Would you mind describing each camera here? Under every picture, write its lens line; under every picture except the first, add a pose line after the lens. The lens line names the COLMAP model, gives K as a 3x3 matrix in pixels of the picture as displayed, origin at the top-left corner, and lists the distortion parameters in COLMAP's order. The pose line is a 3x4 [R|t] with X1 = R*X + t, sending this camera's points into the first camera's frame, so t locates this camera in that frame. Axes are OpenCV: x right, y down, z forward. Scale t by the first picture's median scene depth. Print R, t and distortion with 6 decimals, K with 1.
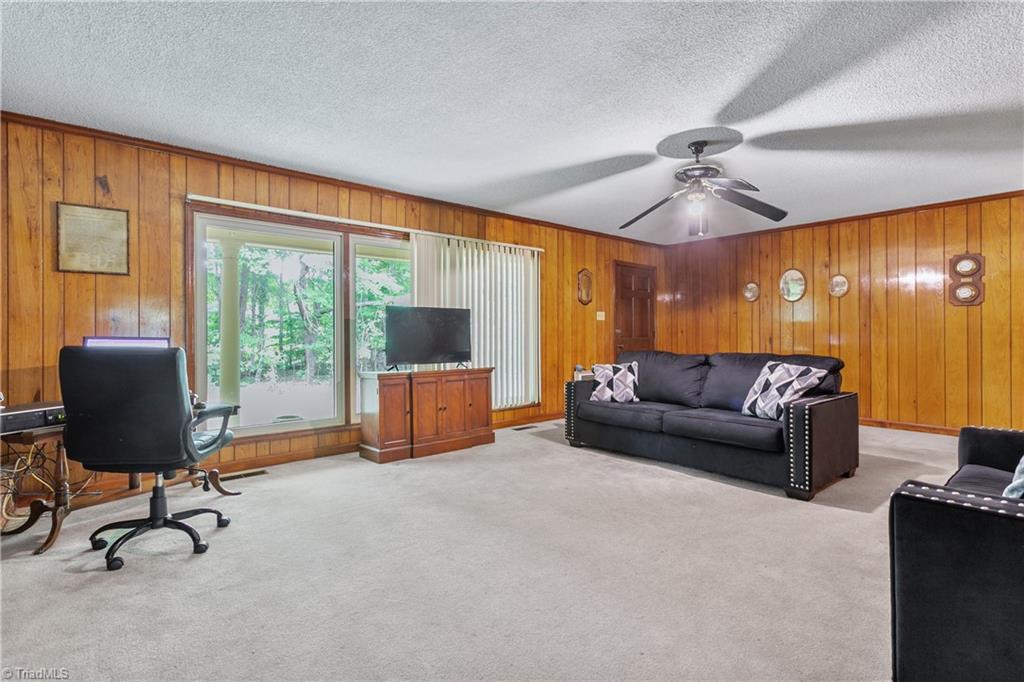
lens RADIAL K [[489.3, 0, 512.0], [0, 489.3, 341.0], [0, 0, 1]] dist [-0.000523, 0.000031]
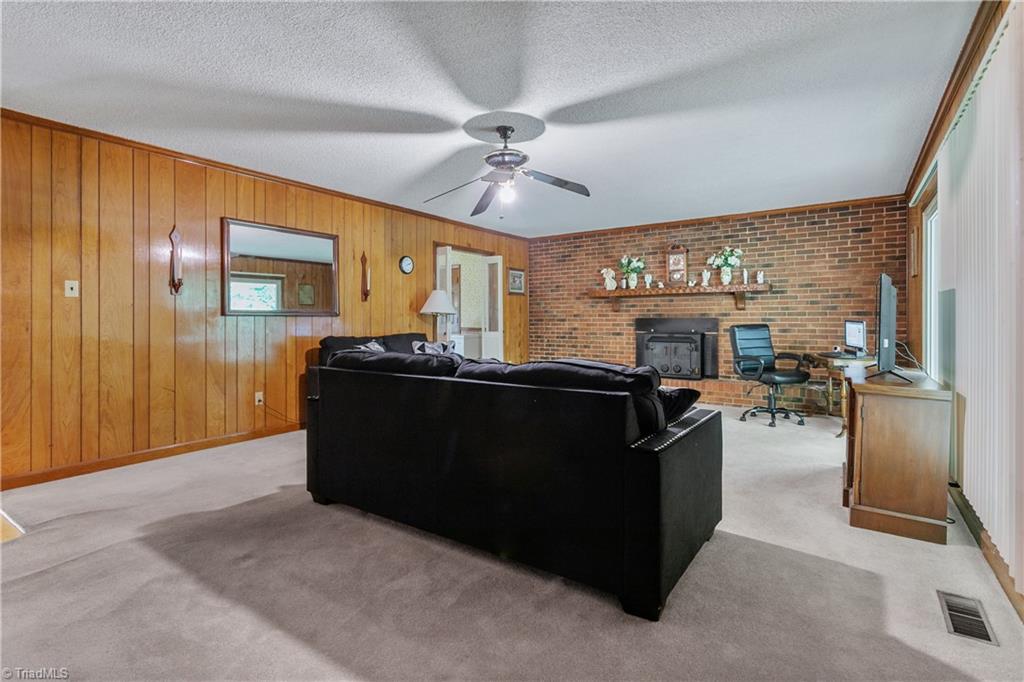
lens RADIAL K [[494.0, 0, 513.3], [0, 494.0, 321.8], [0, 0, 1]] dist [-0.000393, 0.000518]
pose [[-0.966453, 0.007963, -0.256719, 0.521196], [0.004501, 0.999891, 0.014070, -0.024831], [0.256803, 0.012442, -0.966384, 1.647426]]
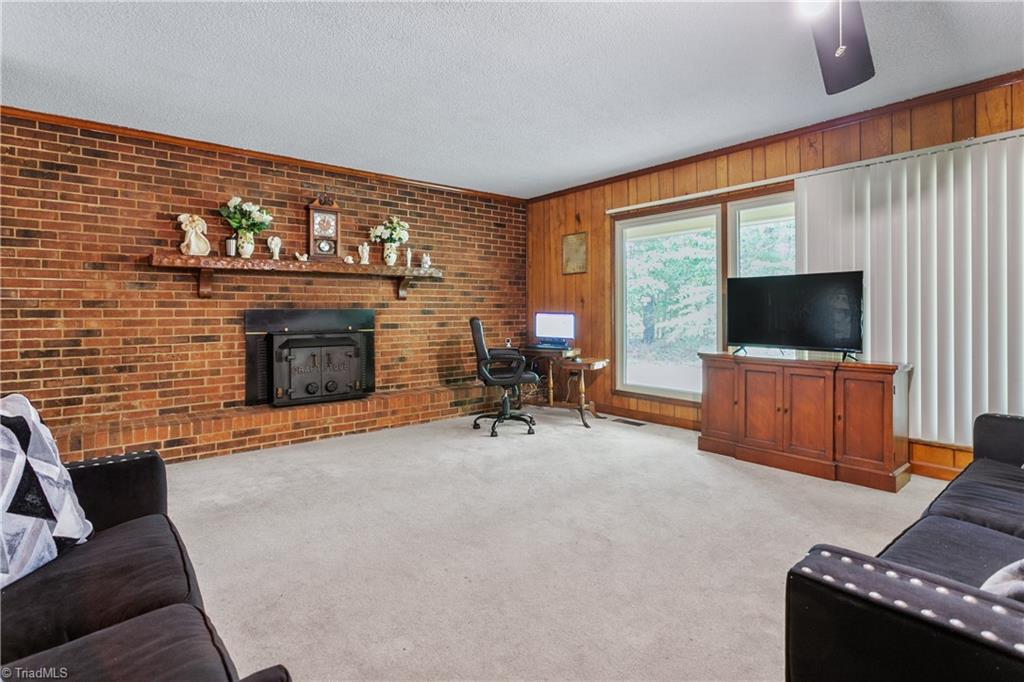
lens RADIAL K [[498.9, 0, 510.0], [0, 498.9, 315.3], [0, 0, 1]] dist [-0.001979, 0.000736]
pose [[-0.016309, 0.012006, -0.999795, 0.663190], [-0.004963, 0.999915, 0.012089, -0.014753], [0.999855, 0.005159, -0.016248, 0.634377]]
